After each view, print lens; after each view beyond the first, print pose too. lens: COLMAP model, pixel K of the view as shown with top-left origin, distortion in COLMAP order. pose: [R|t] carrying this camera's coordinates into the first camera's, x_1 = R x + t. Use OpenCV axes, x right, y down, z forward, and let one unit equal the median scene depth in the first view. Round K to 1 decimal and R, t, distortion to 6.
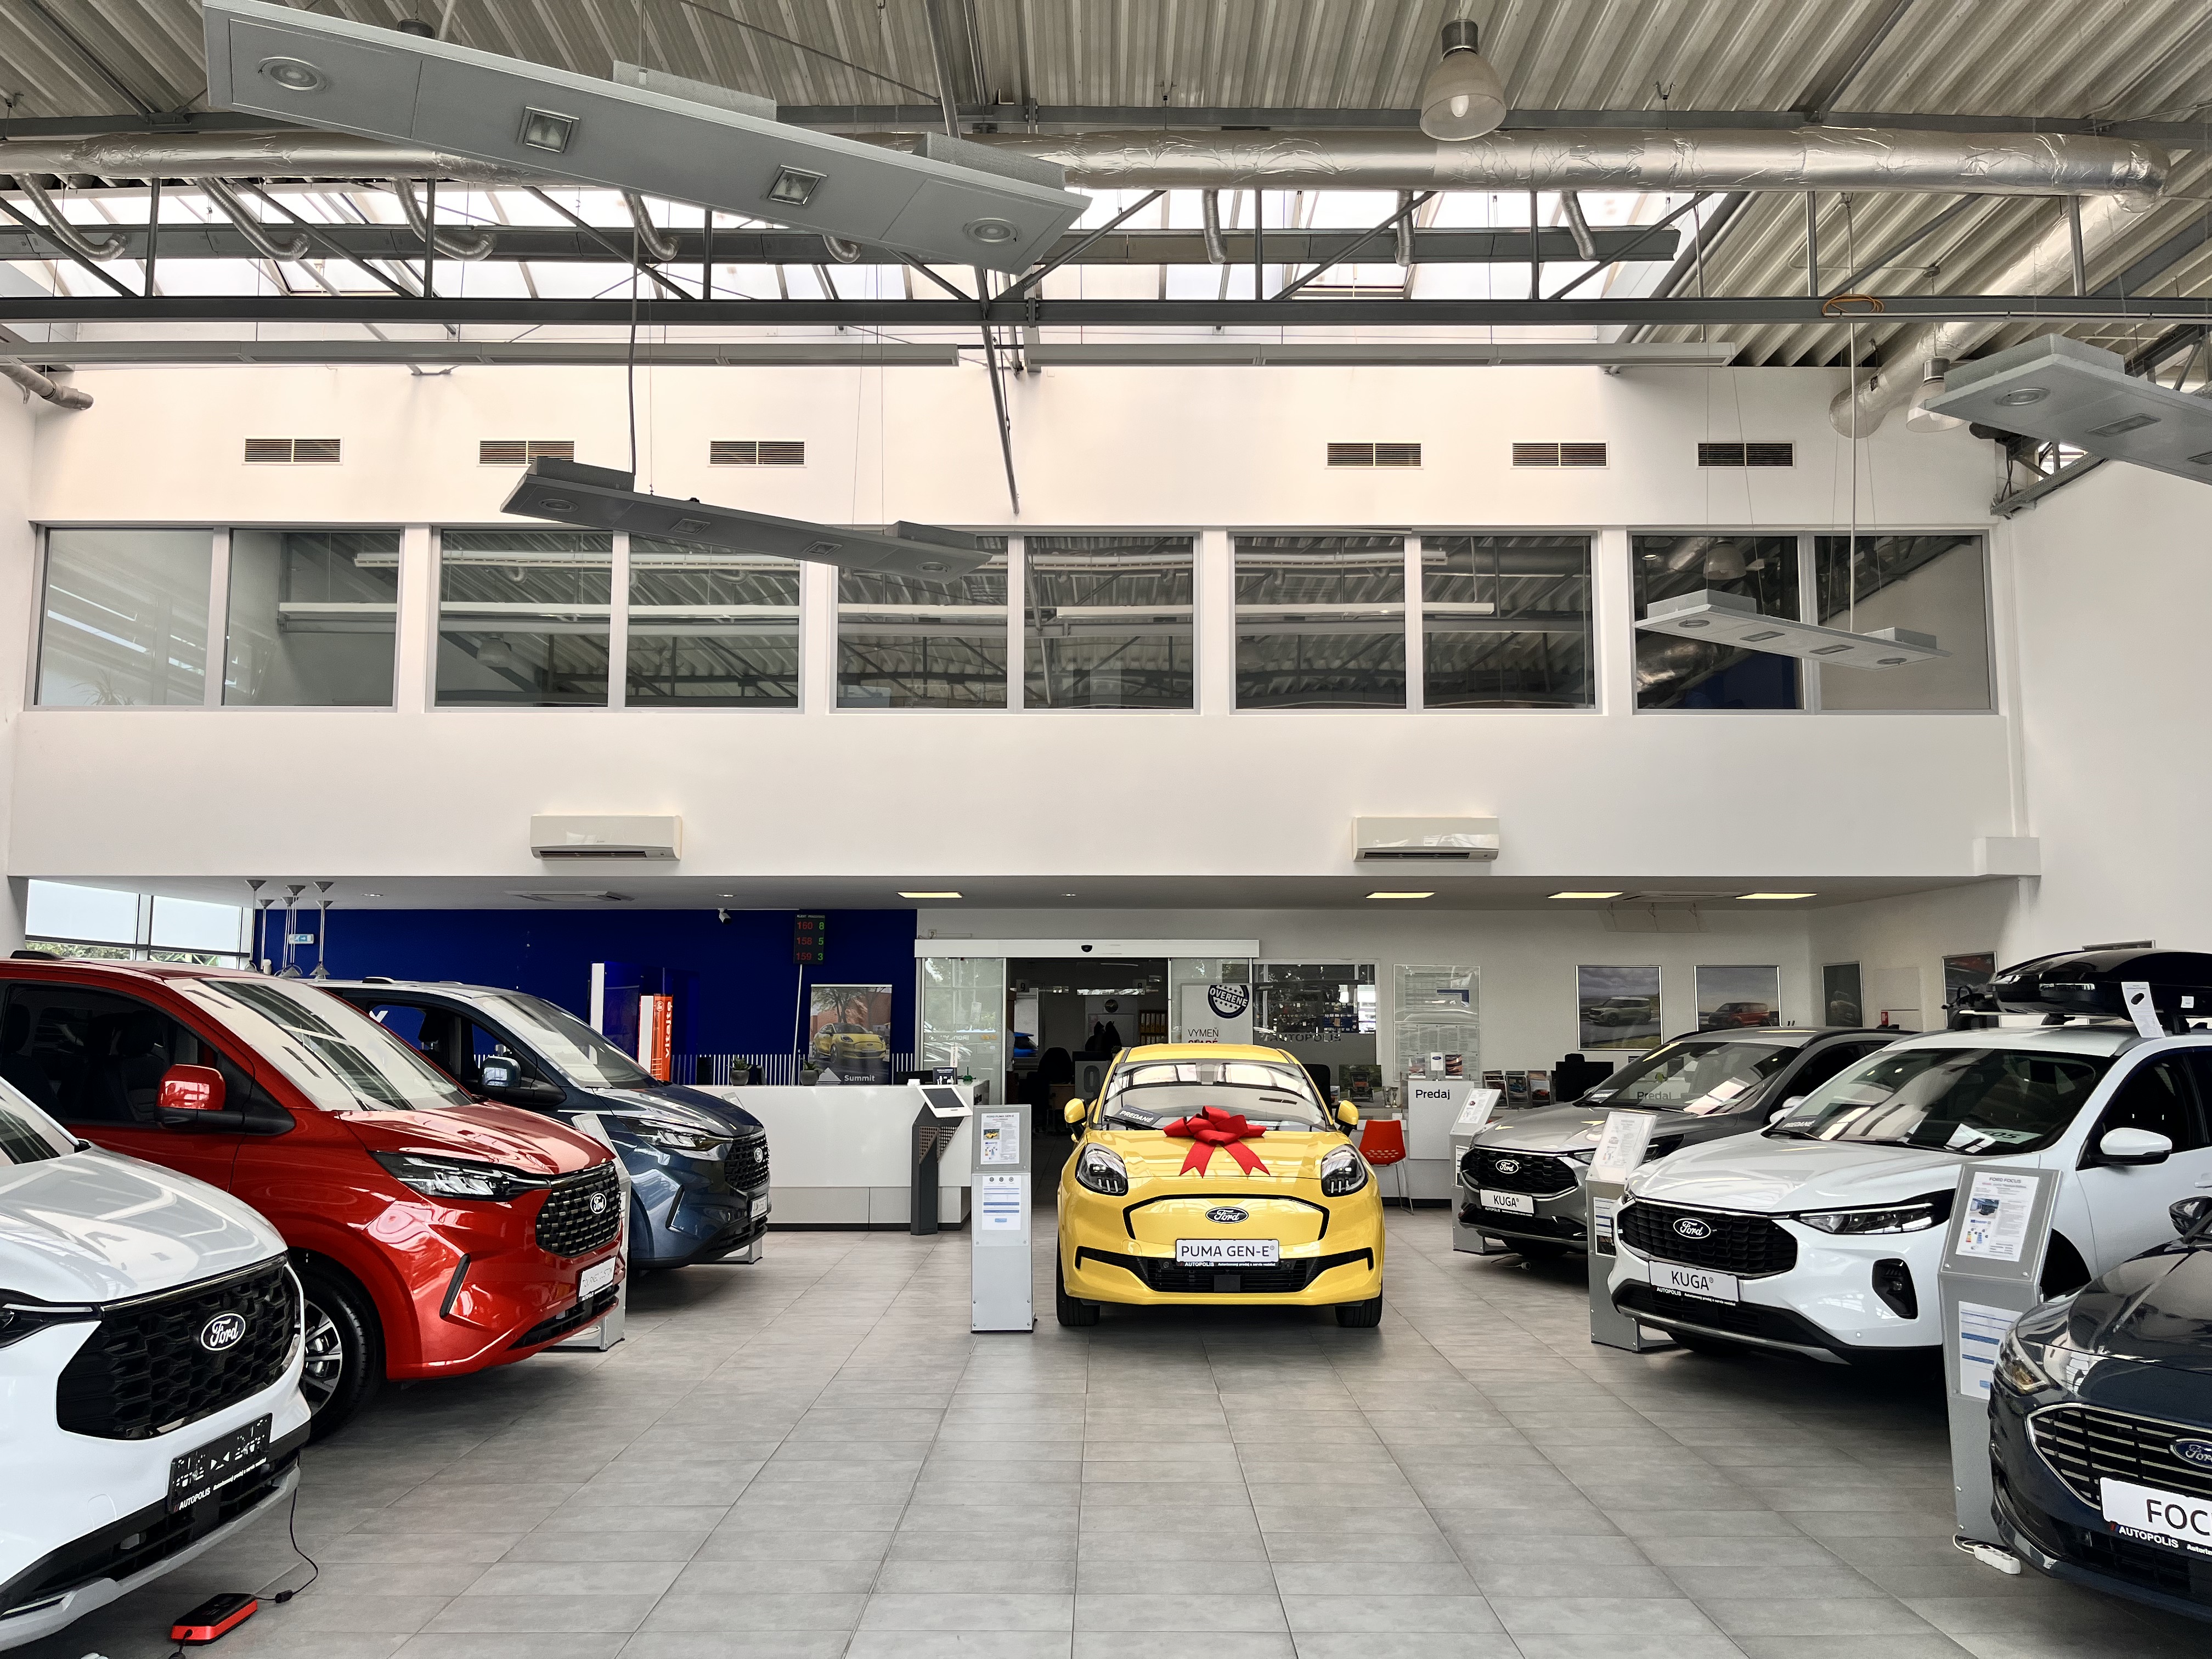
lens RADIAL K [[1669.7, 0, 1114.4], [0, 1669.7, 832.1], [0, 0, 1]] dist [0.074497, -0.103402]
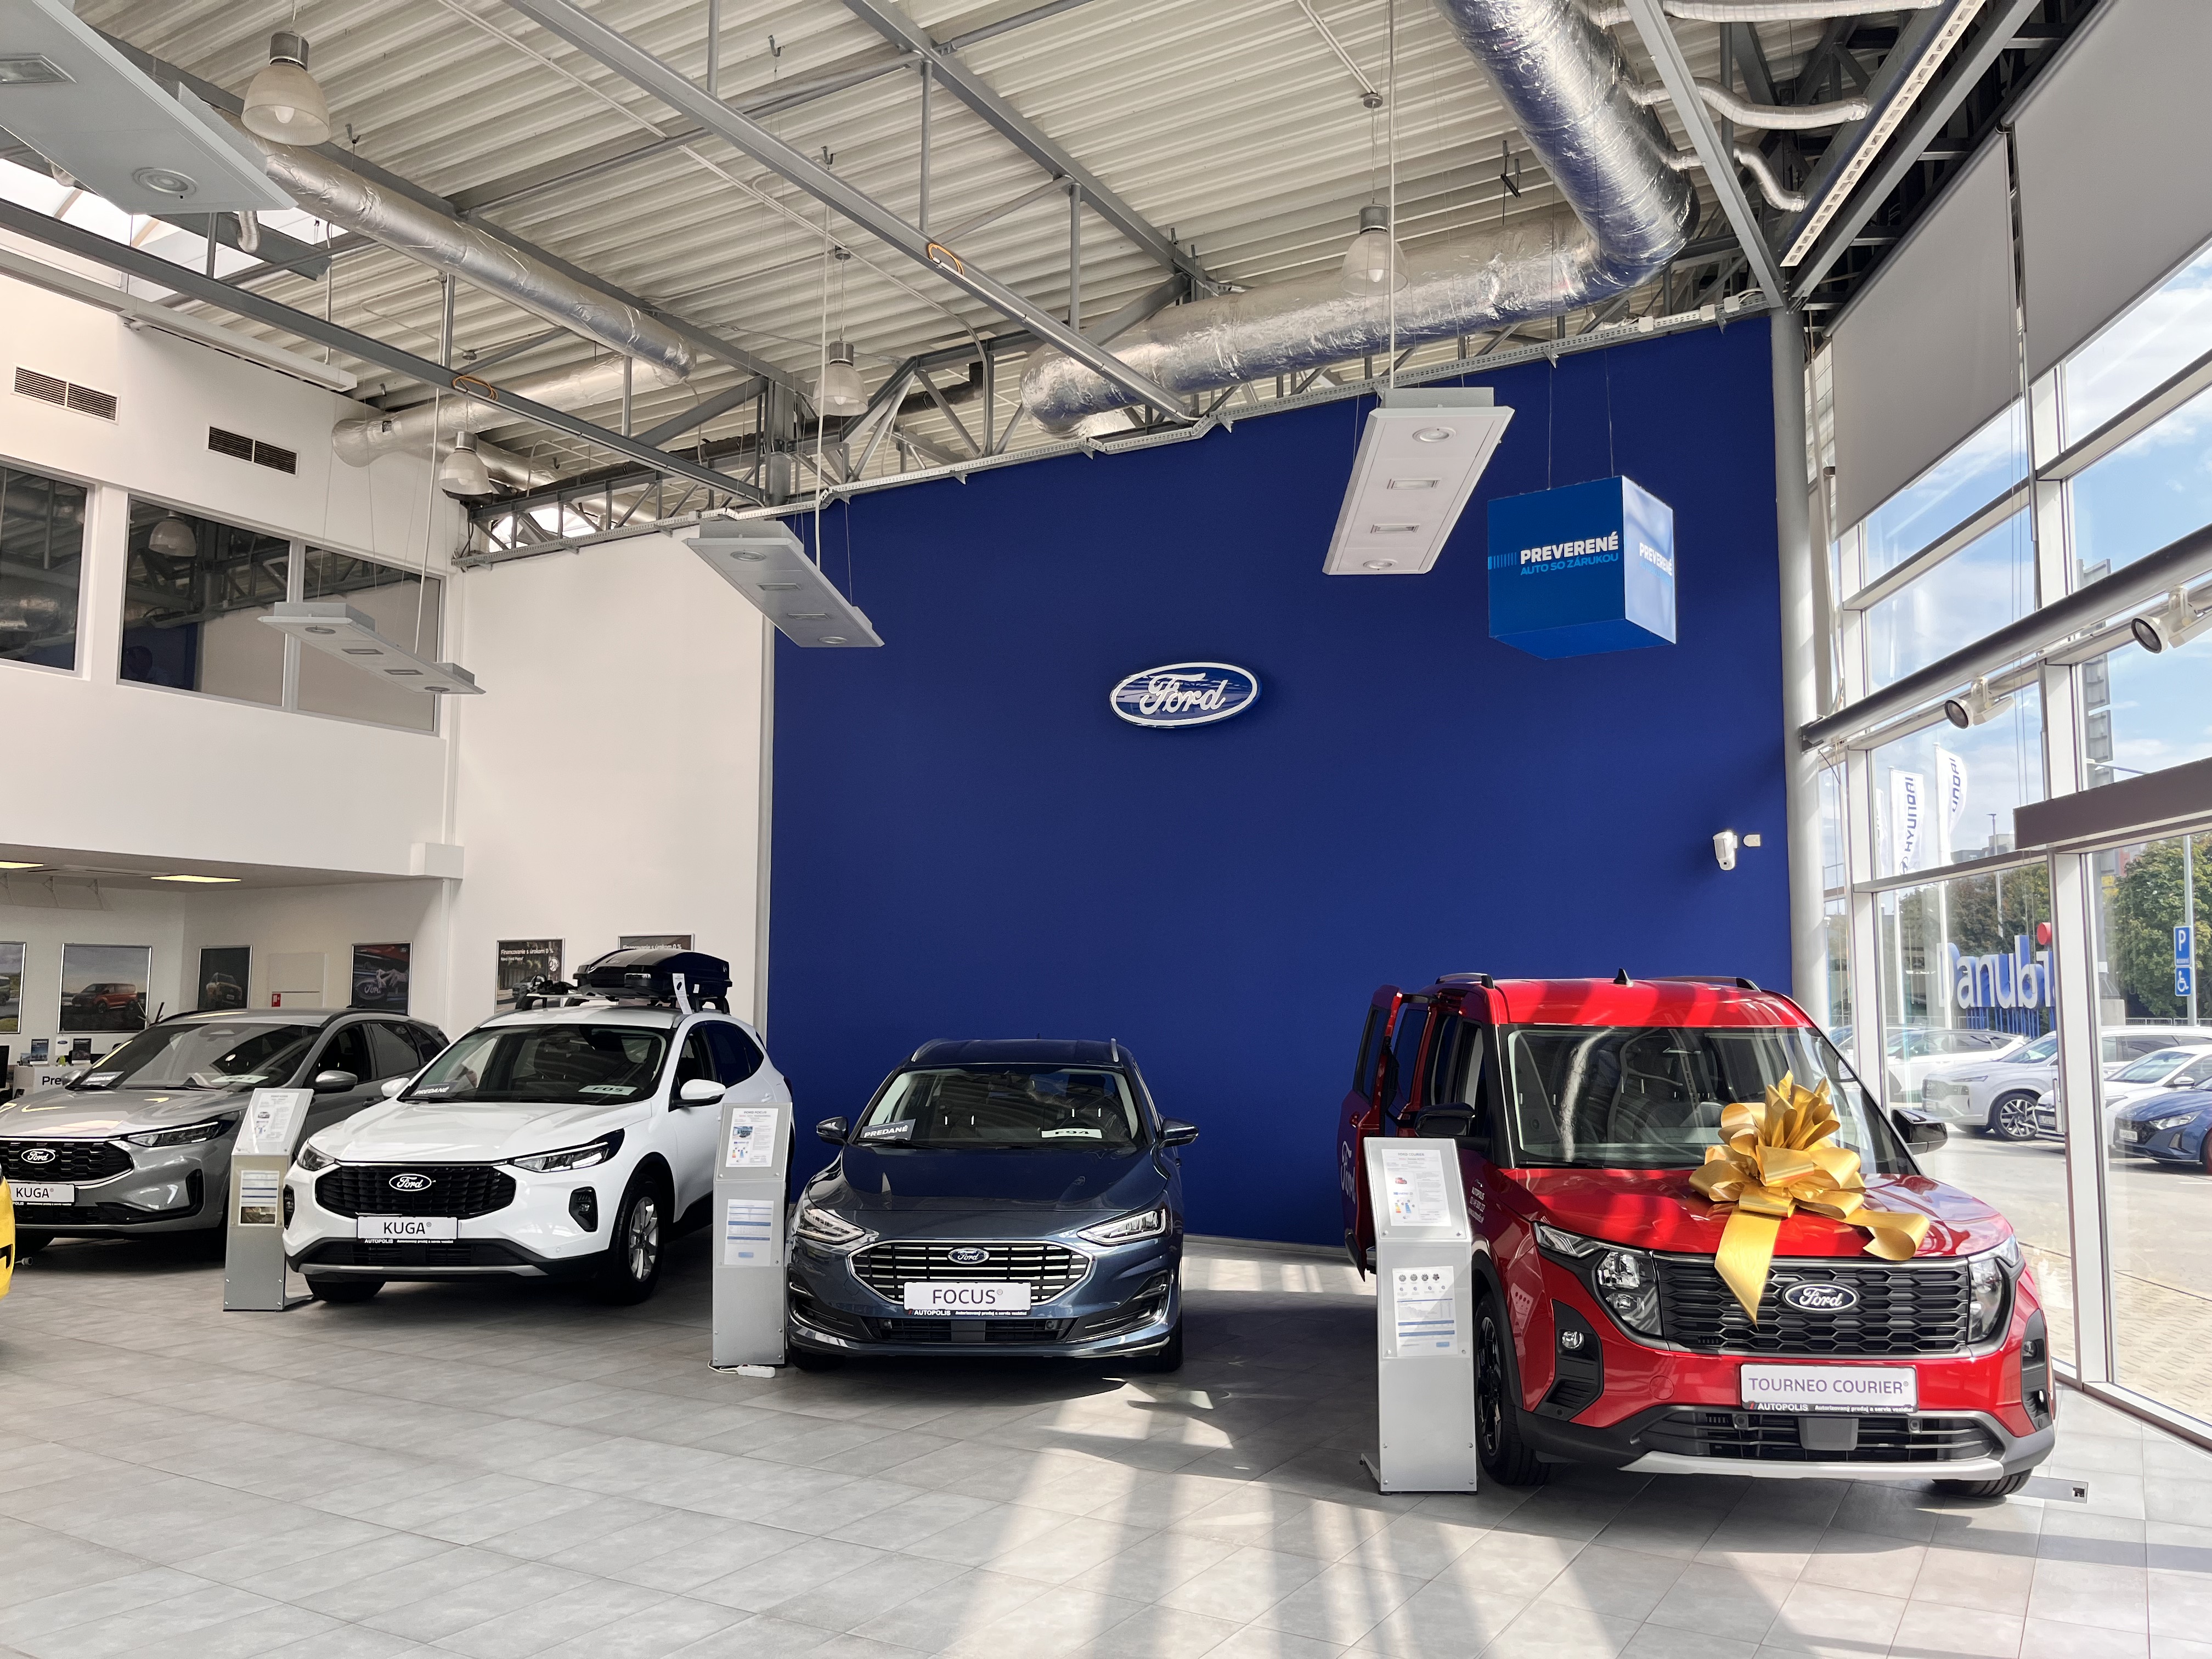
lens RADIAL K [[1669.7, 0, 1114.4], [0, 1669.7, 832.1], [0, 0, 1]] dist [0.074497, -0.103402]
pose [[0.516088, 0.090659, 0.851724, -0.284281], [-0.100279, 0.993940, -0.045034, 0.000753], [-0.850645, -0.062168, 0.522052, 0.003169]]
